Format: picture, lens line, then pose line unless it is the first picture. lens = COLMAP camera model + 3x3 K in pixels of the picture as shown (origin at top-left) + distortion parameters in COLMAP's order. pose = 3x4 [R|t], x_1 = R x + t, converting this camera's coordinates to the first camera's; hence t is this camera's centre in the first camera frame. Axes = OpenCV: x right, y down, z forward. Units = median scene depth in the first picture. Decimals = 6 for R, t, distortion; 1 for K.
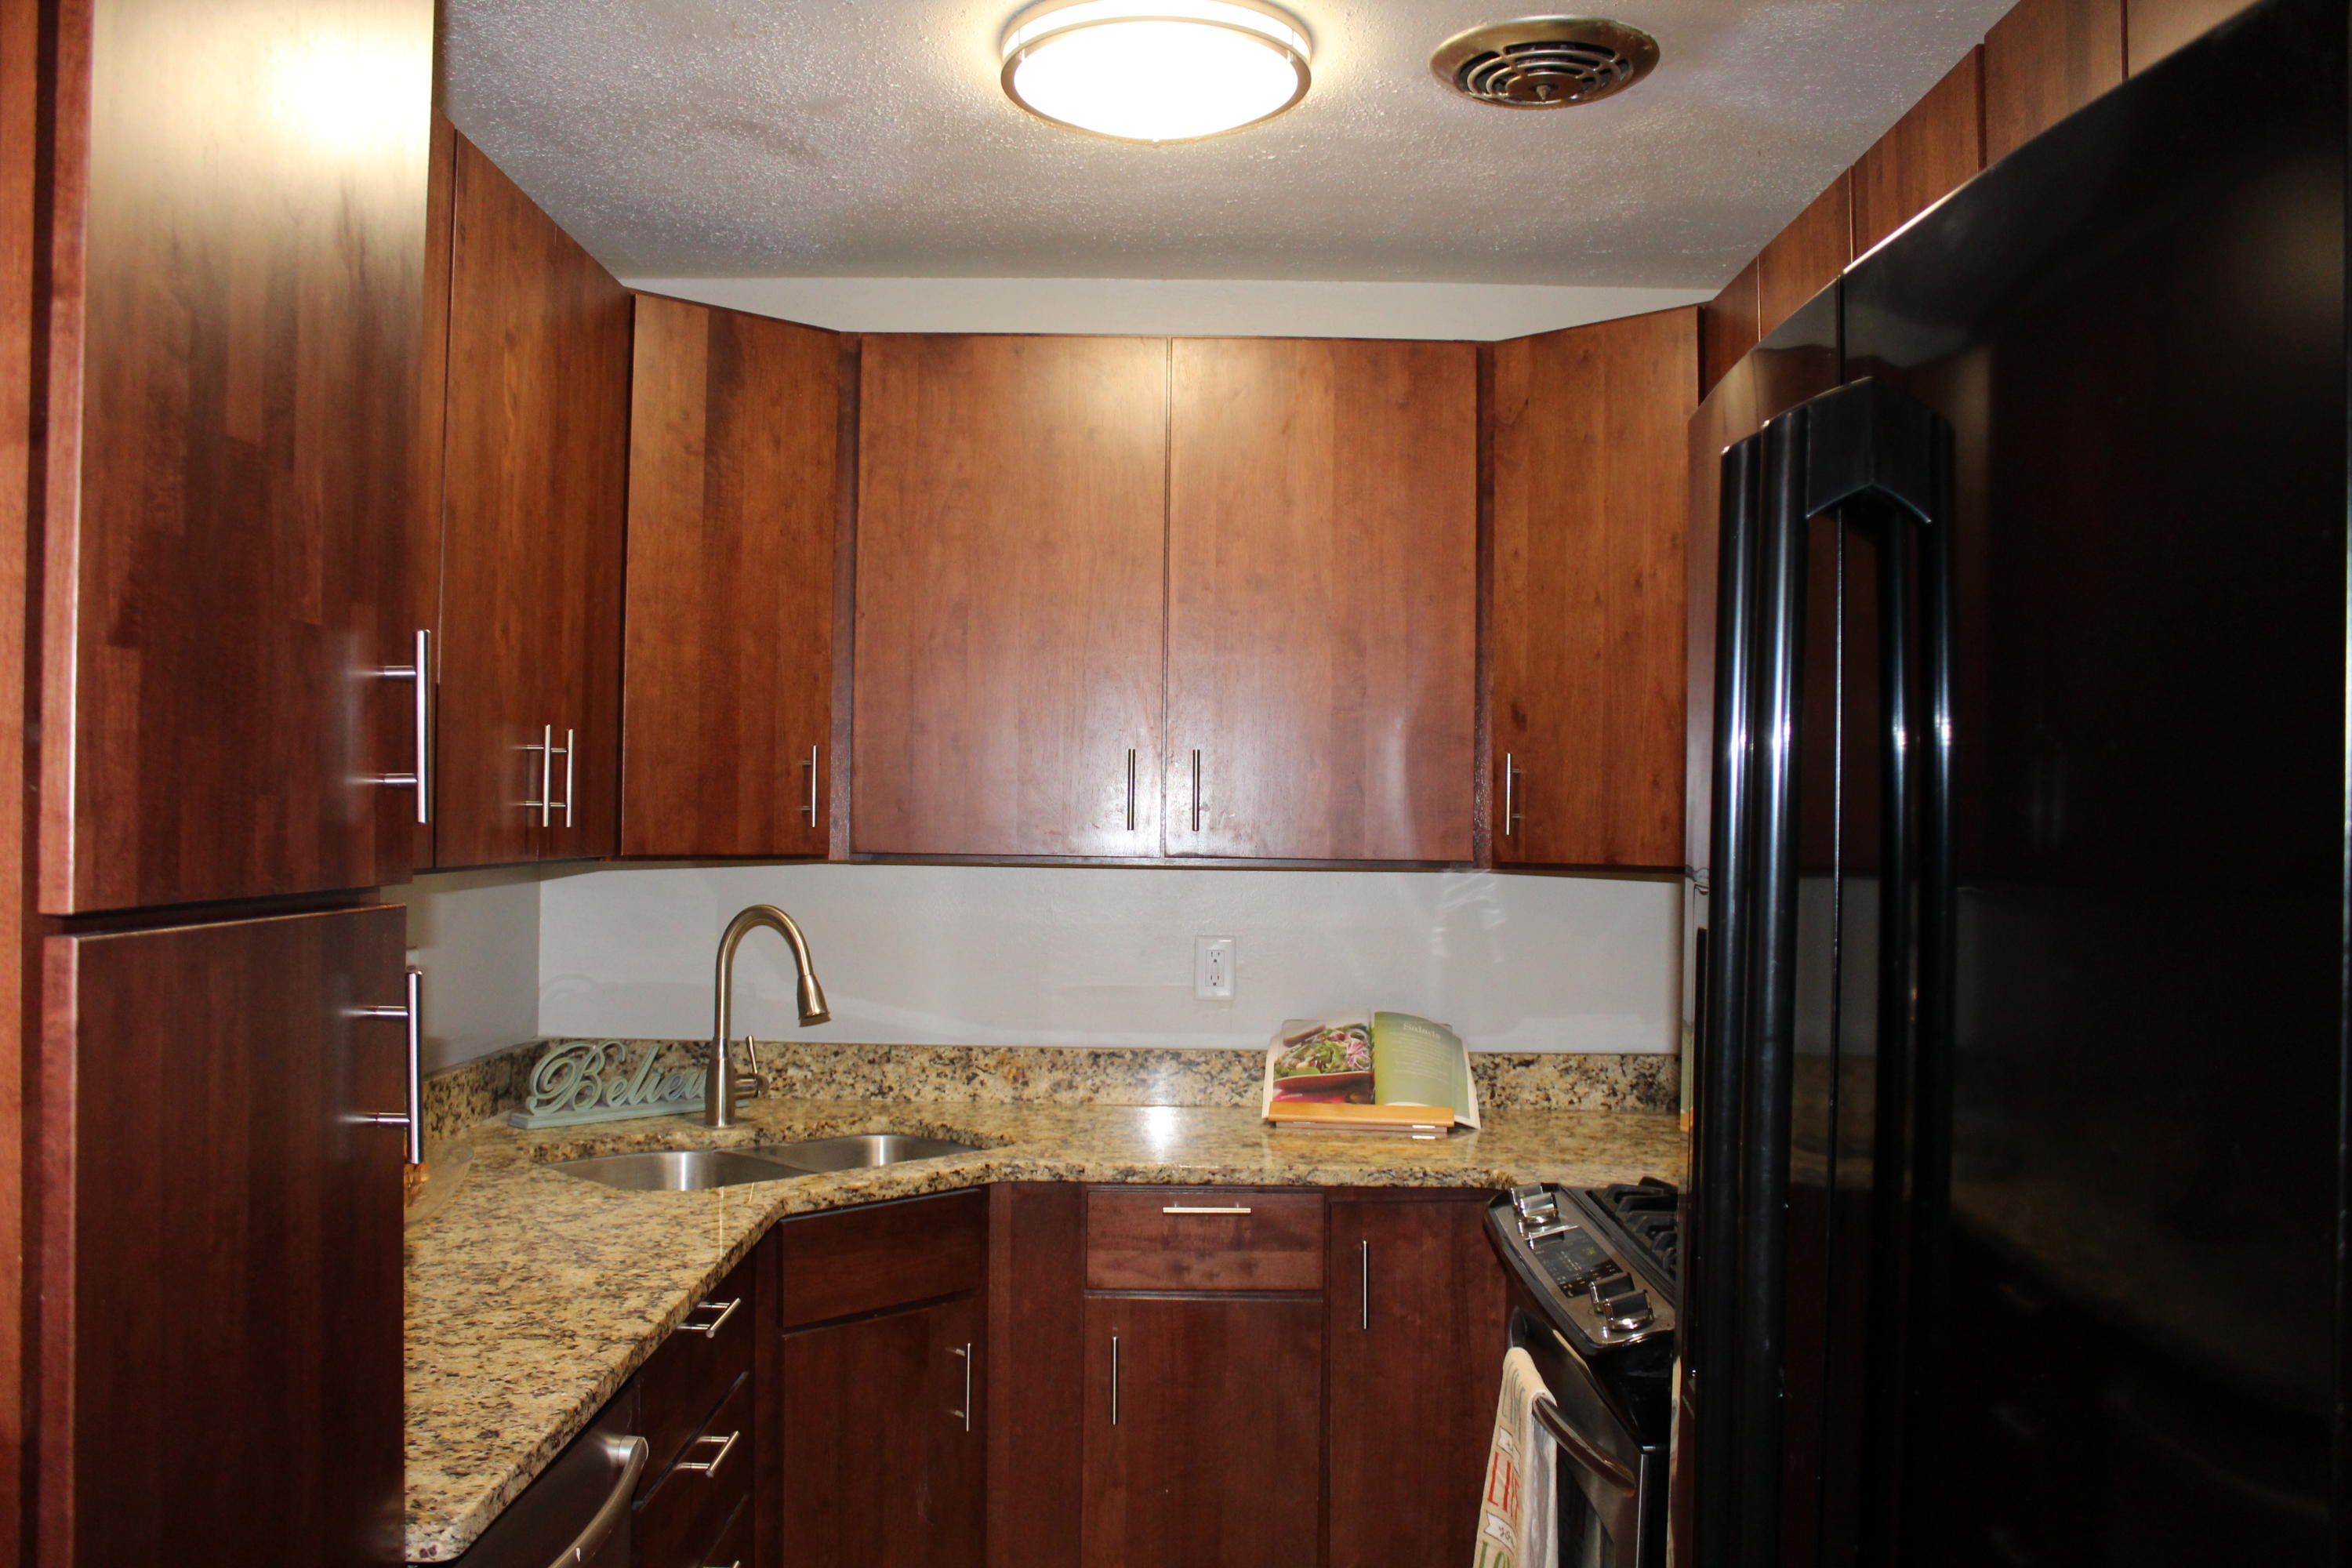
lens RADIAL K [[1956.9, 0, 1168.4], [0, 1956.9, 779.4], [0, 0, 1]] dist [-0.165964, 0.147412]
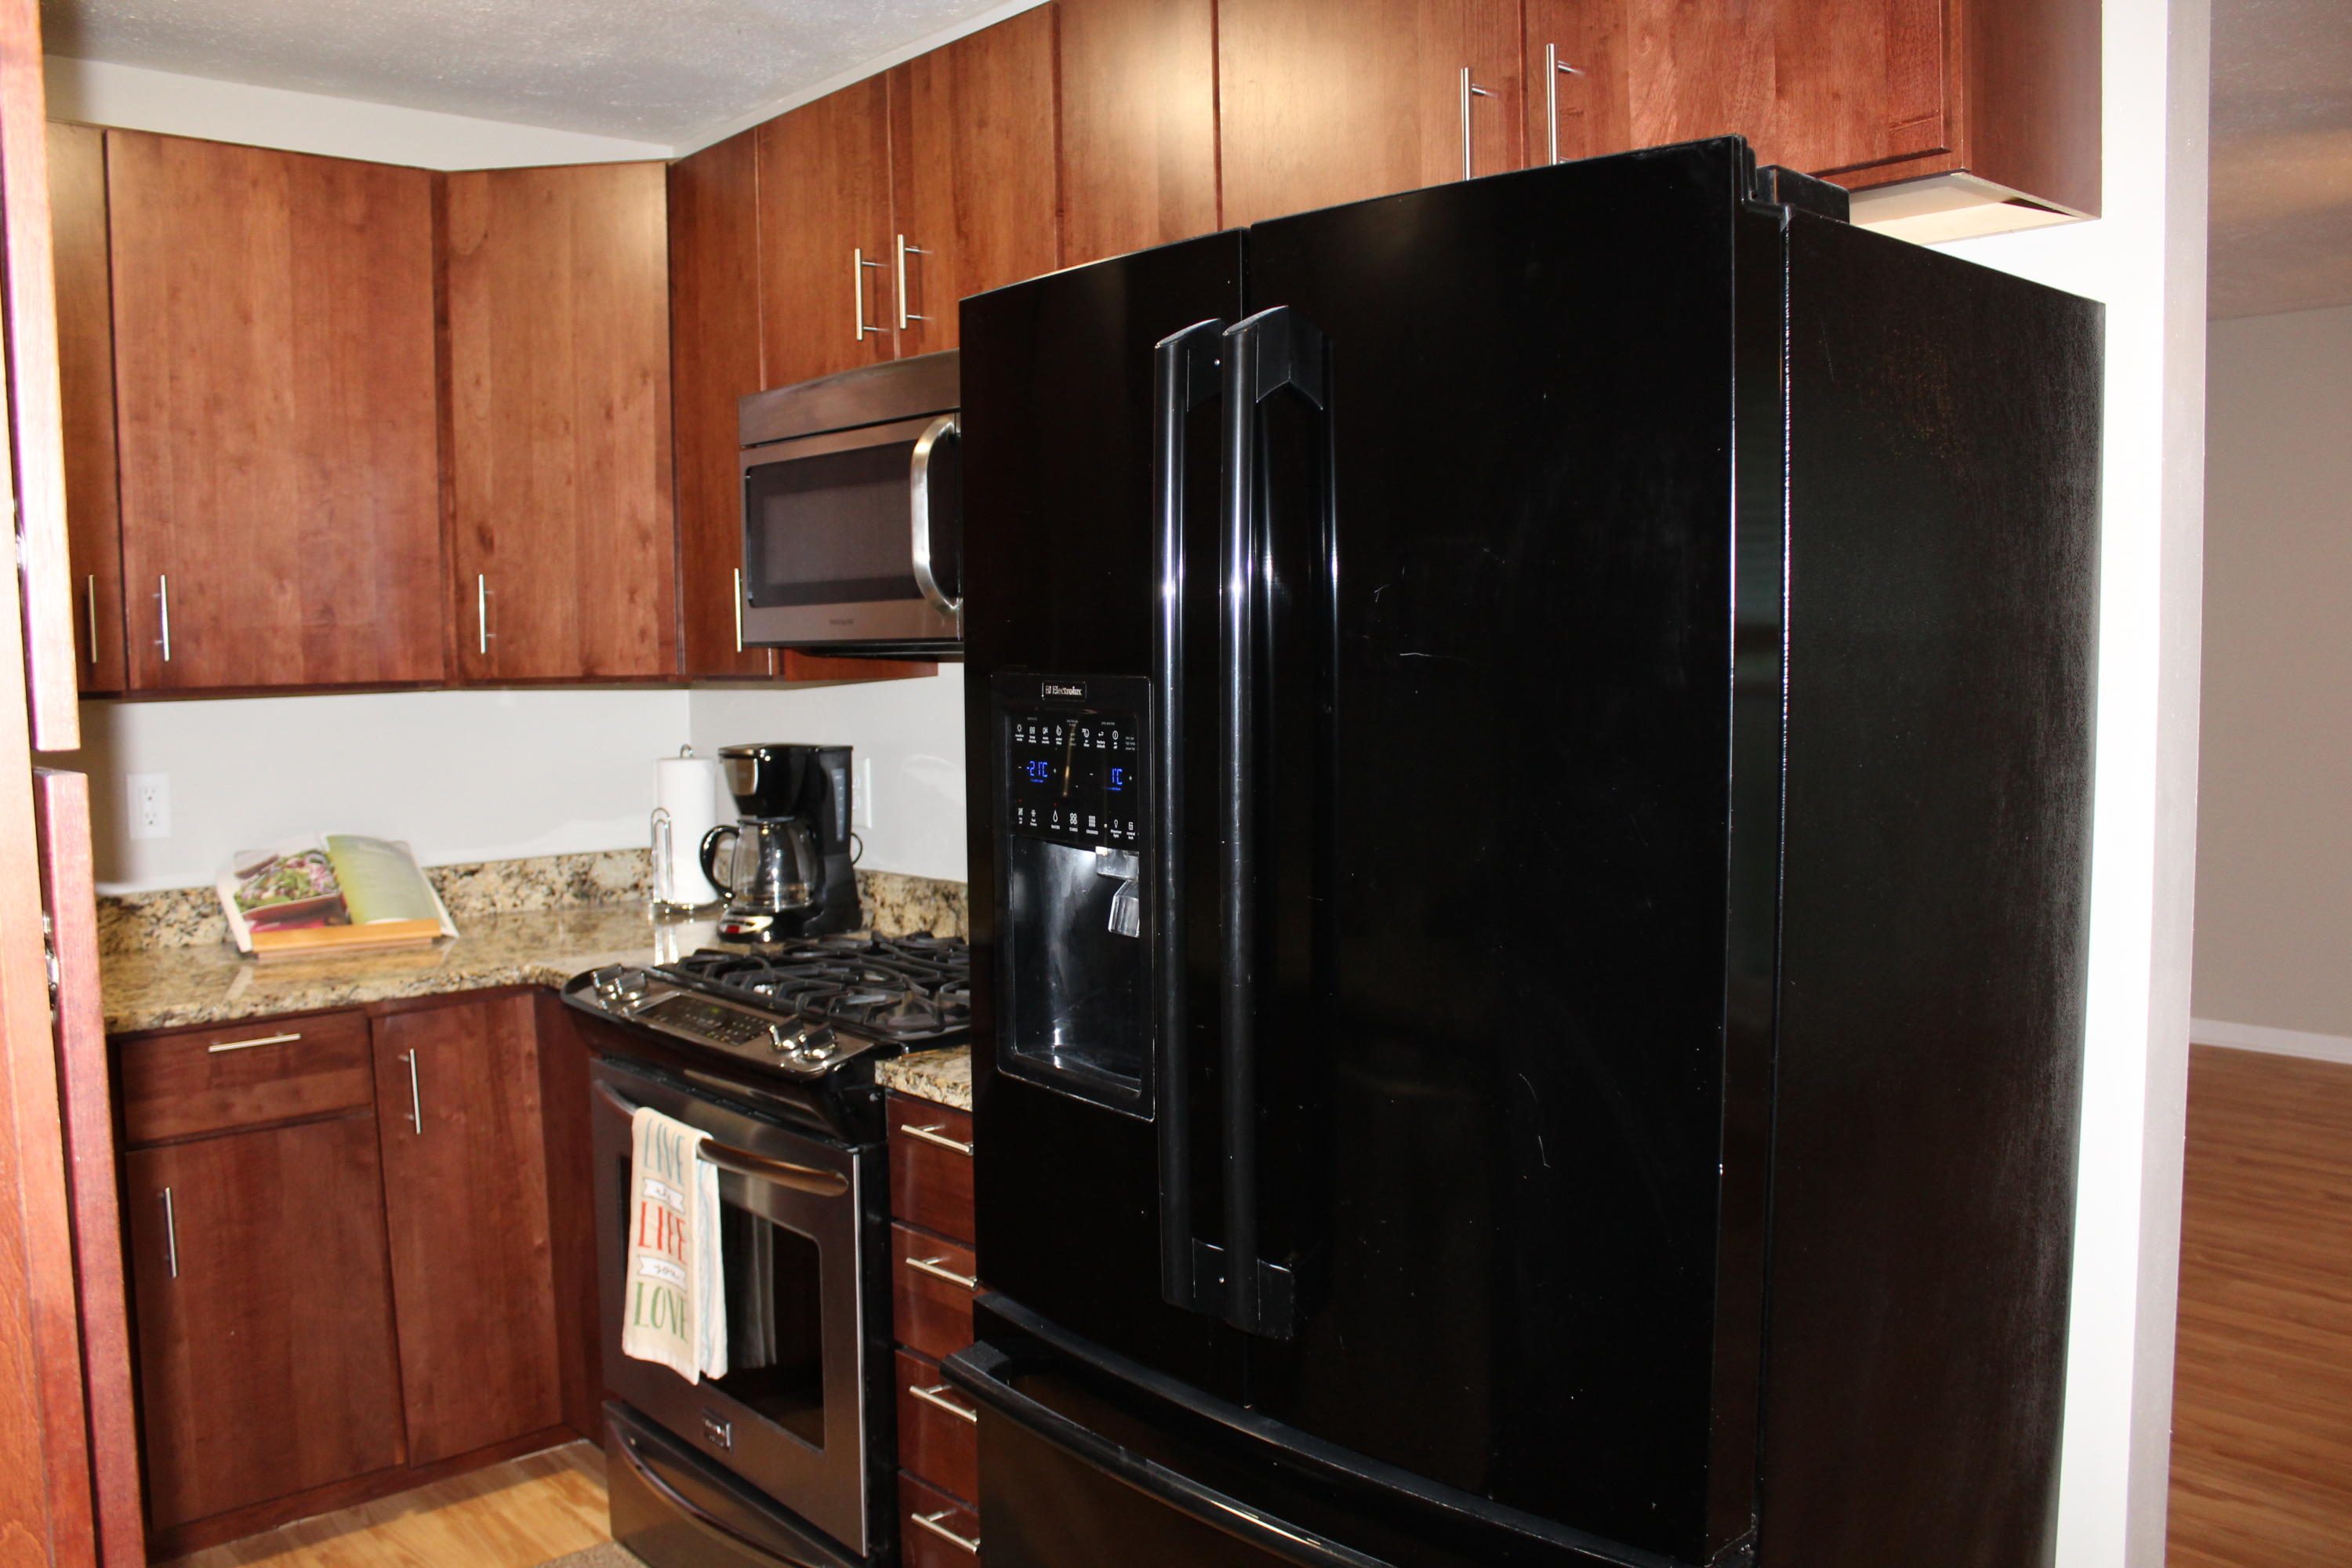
lens RADIAL K [[1956.9, 0, 1168.4], [0, 1956.9, 779.4], [0, 0, 1]] dist [-0.165964, 0.147412]
pose [[0.748026, -0.075428, 0.659370, -0.234908], [0.013604, 0.995054, 0.098396, -0.000448], [-0.663531, -0.064633, 0.745352, -0.019005]]
